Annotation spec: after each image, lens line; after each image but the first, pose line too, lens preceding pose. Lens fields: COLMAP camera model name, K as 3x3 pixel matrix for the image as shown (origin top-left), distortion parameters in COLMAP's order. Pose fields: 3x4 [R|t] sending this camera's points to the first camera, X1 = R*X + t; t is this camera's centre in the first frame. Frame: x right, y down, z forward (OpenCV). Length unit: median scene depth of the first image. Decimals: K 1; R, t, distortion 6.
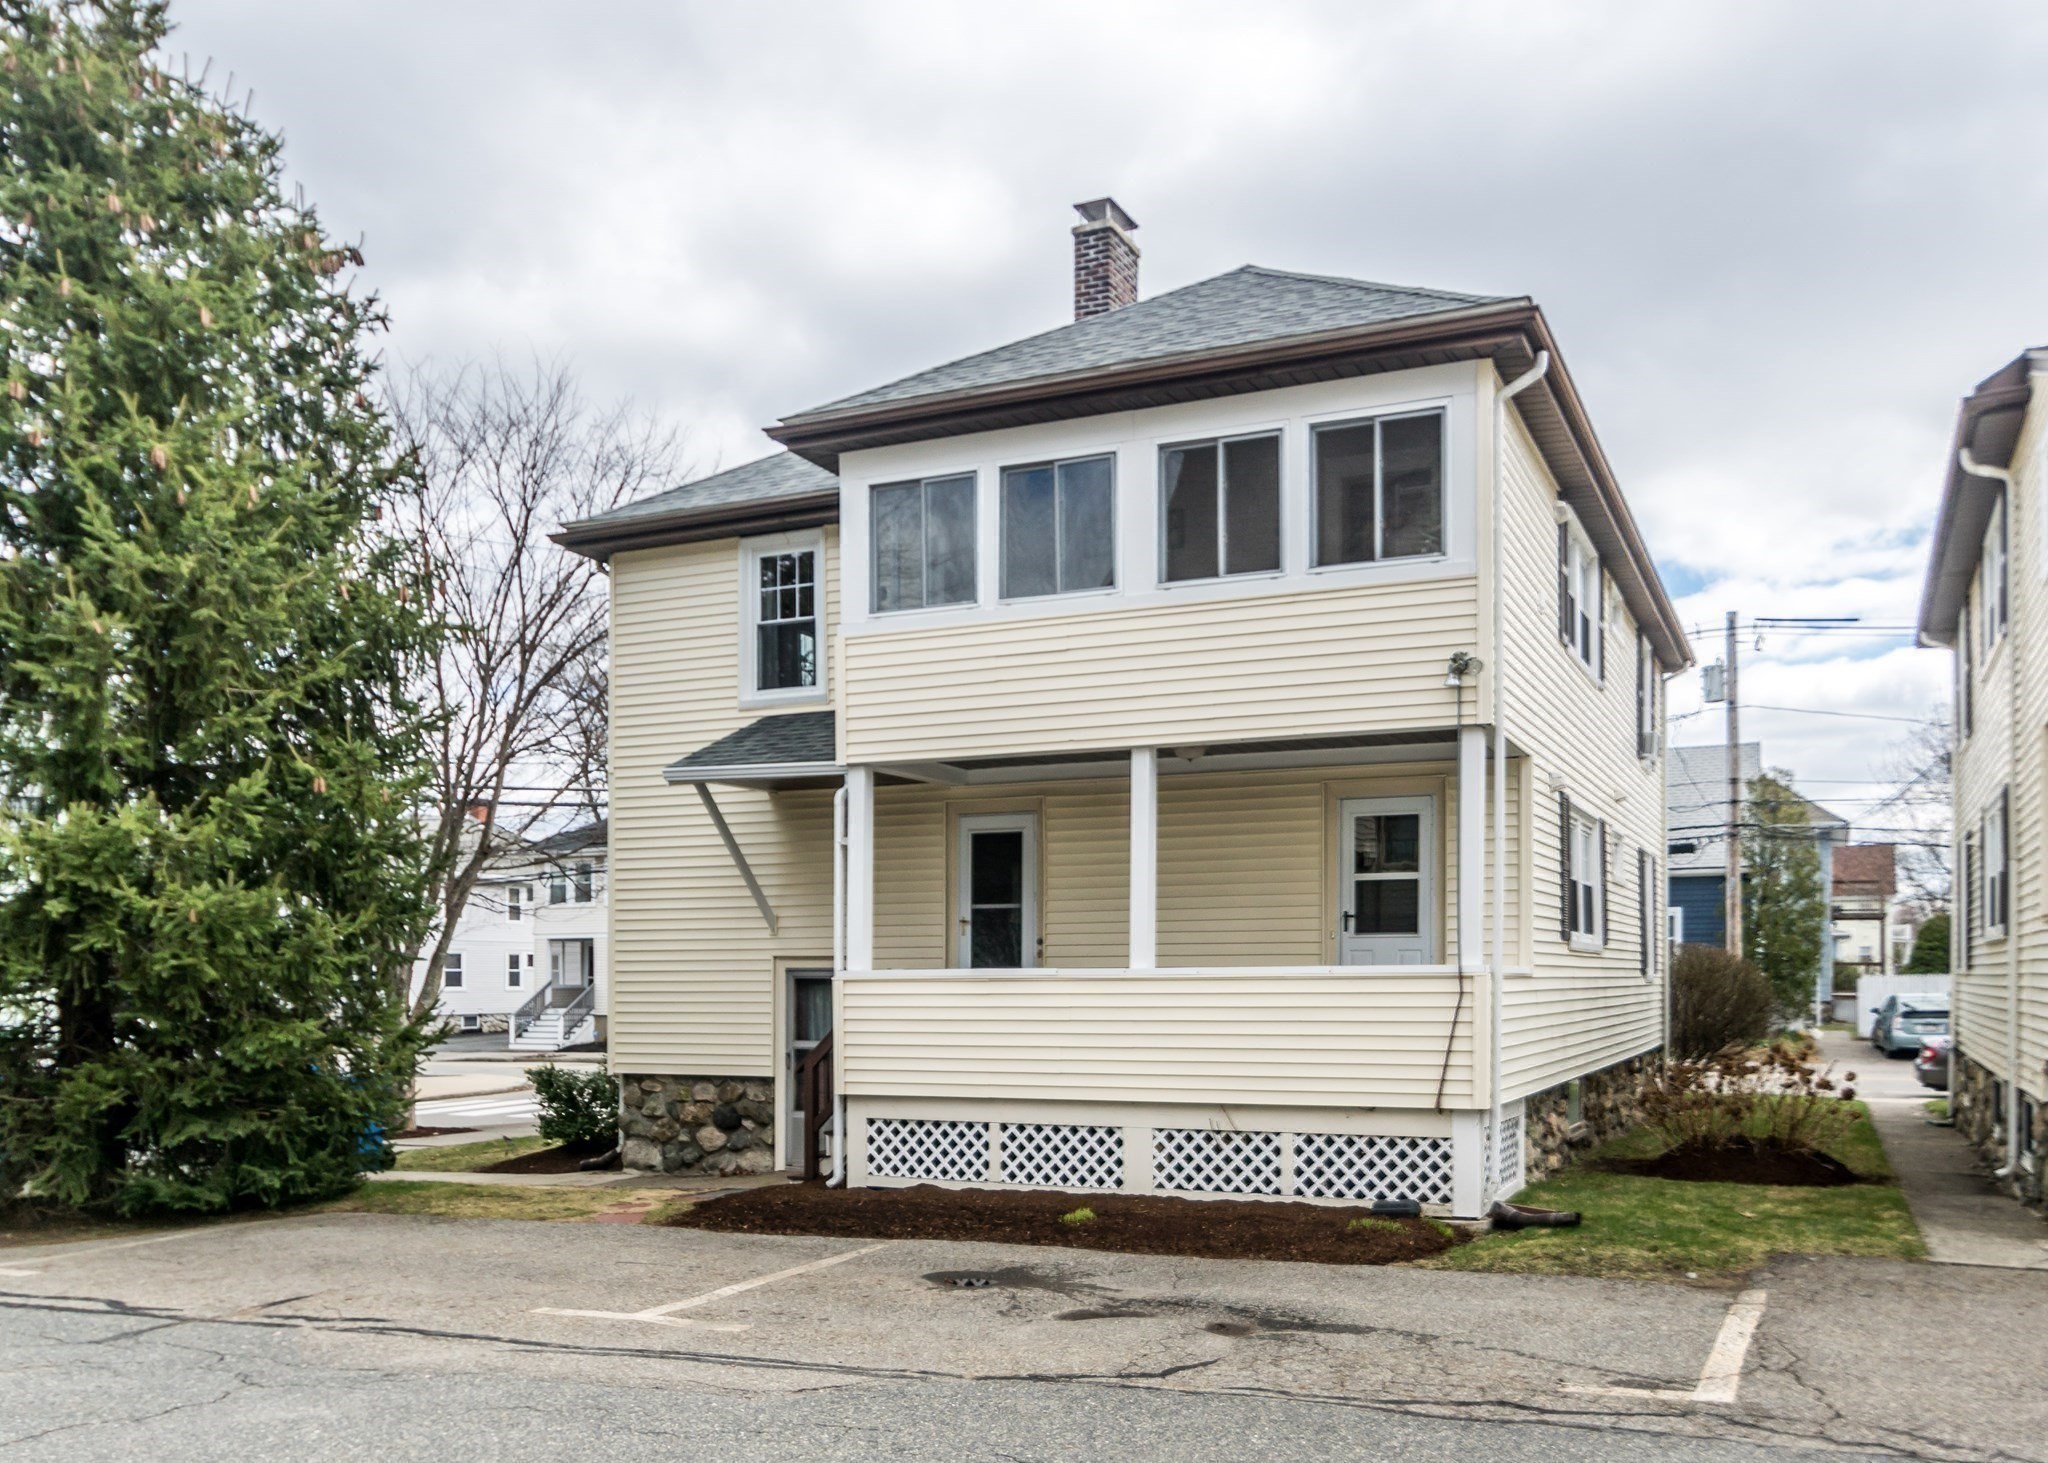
lens RADIAL K [[1802.2, 0, 1023.5], [0, 1802.2, 834.4], [0, 0, 1]] dist [0.003071, 0.007992]
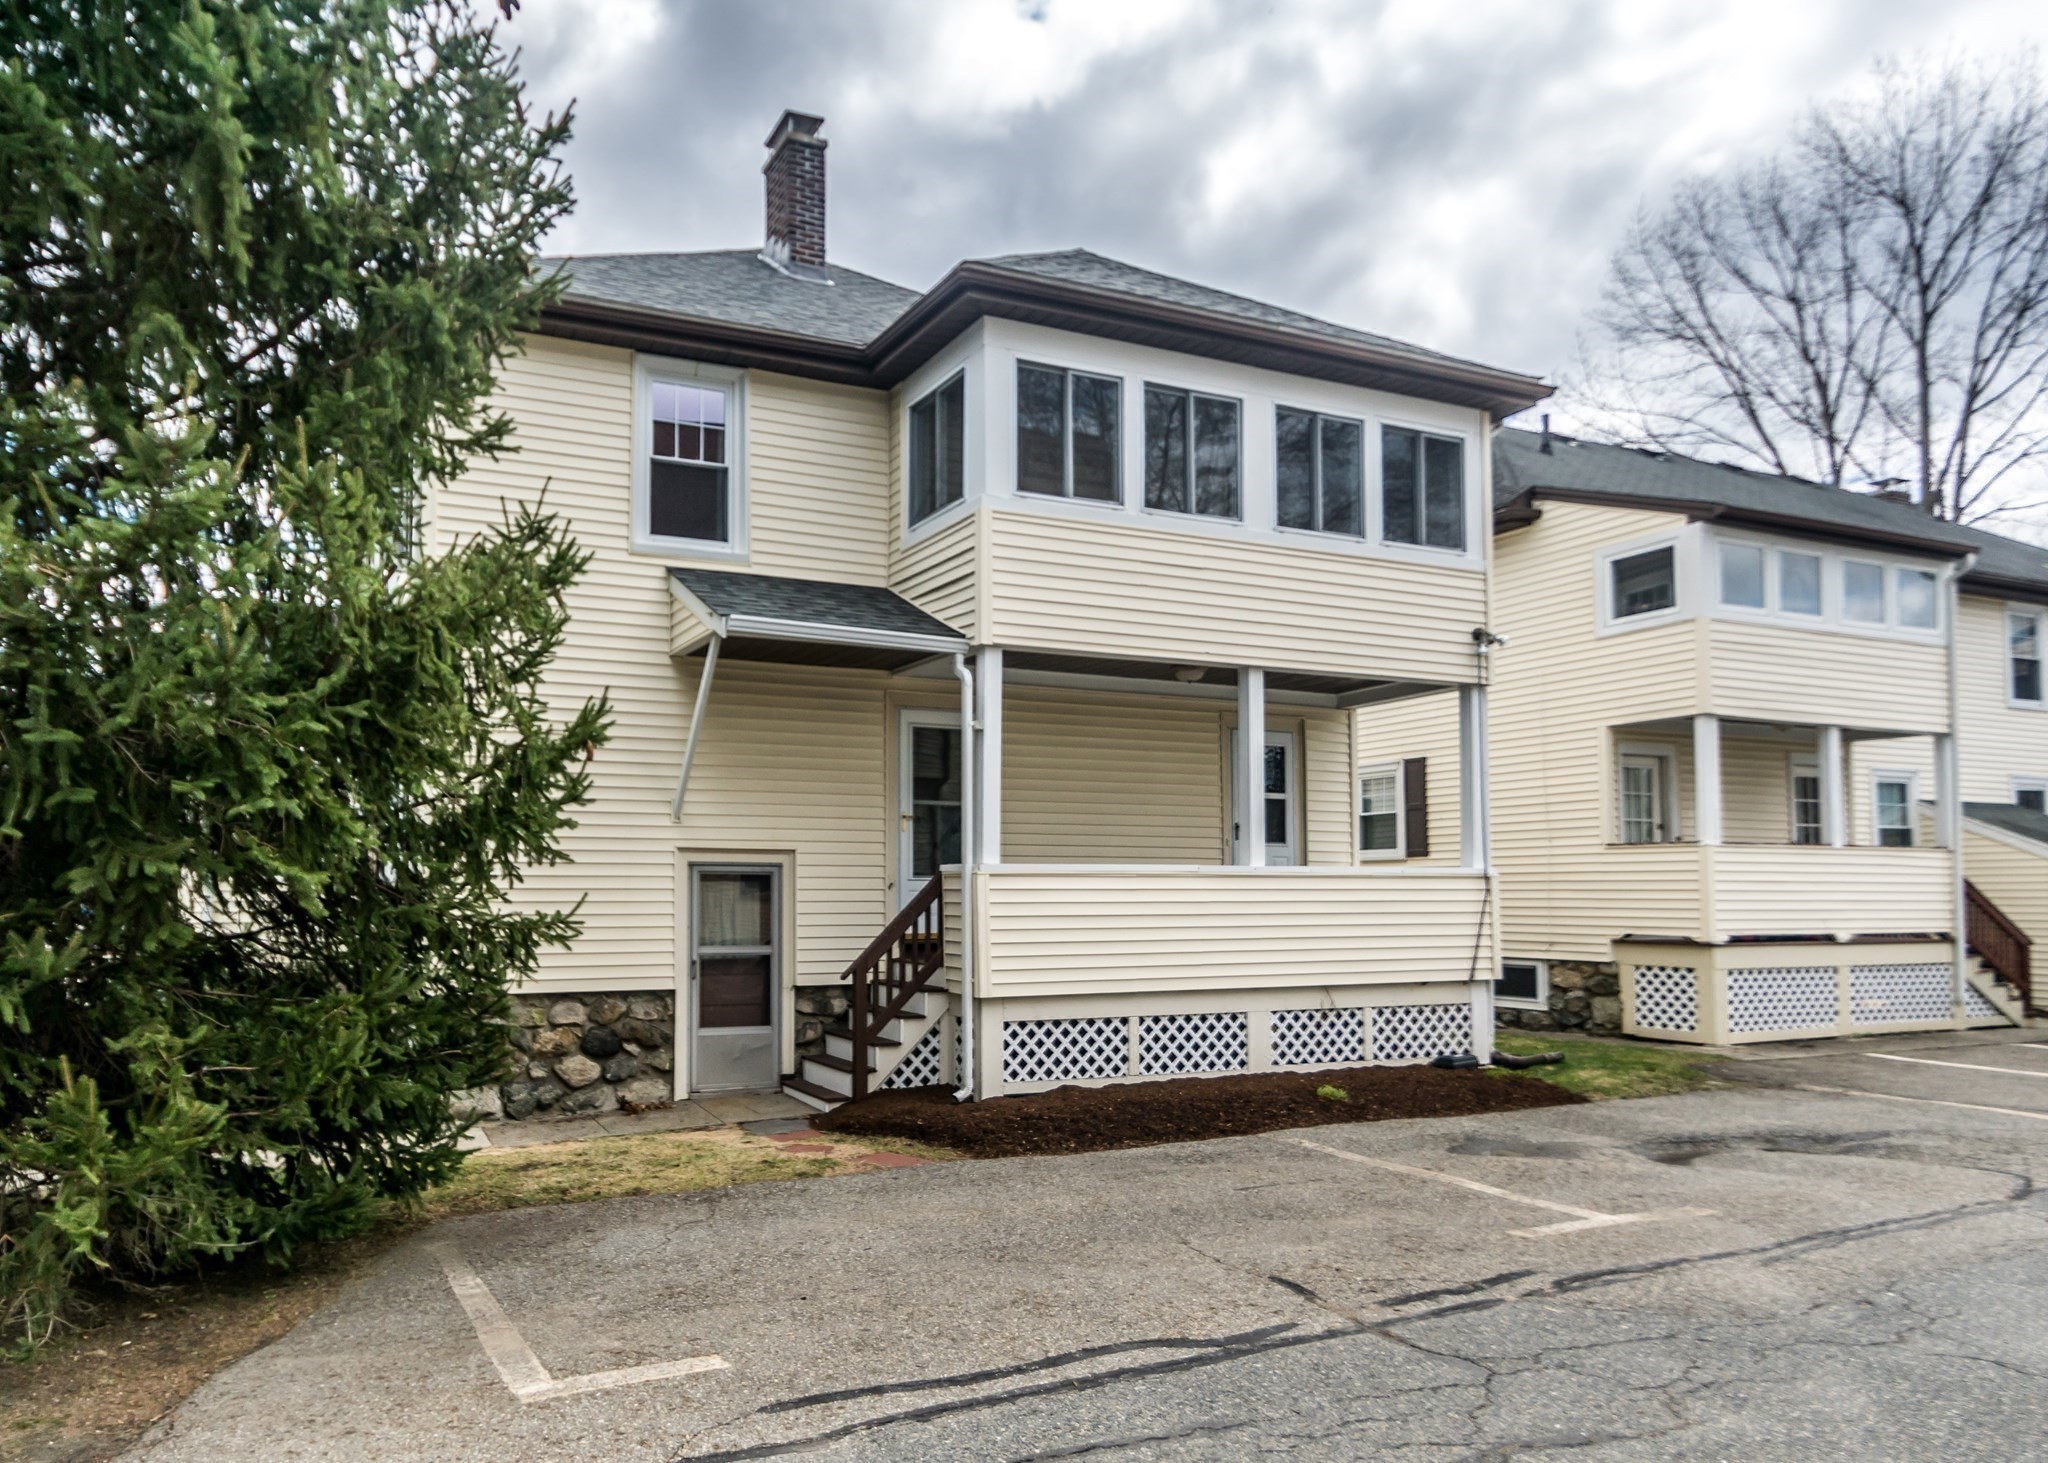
lens RADIAL K [[1498.7, 0, 1024.0], [0, 1498.7, 731.5], [0, 0, 1]] dist [0.008108, 0.002104]
pose [[0.618424, 0.090214, 0.780649, -0.725631], [-0.065457, 0.995850, -0.063229, 0.057277], [-0.783114, -0.011996, 0.621763, 0.523717]]
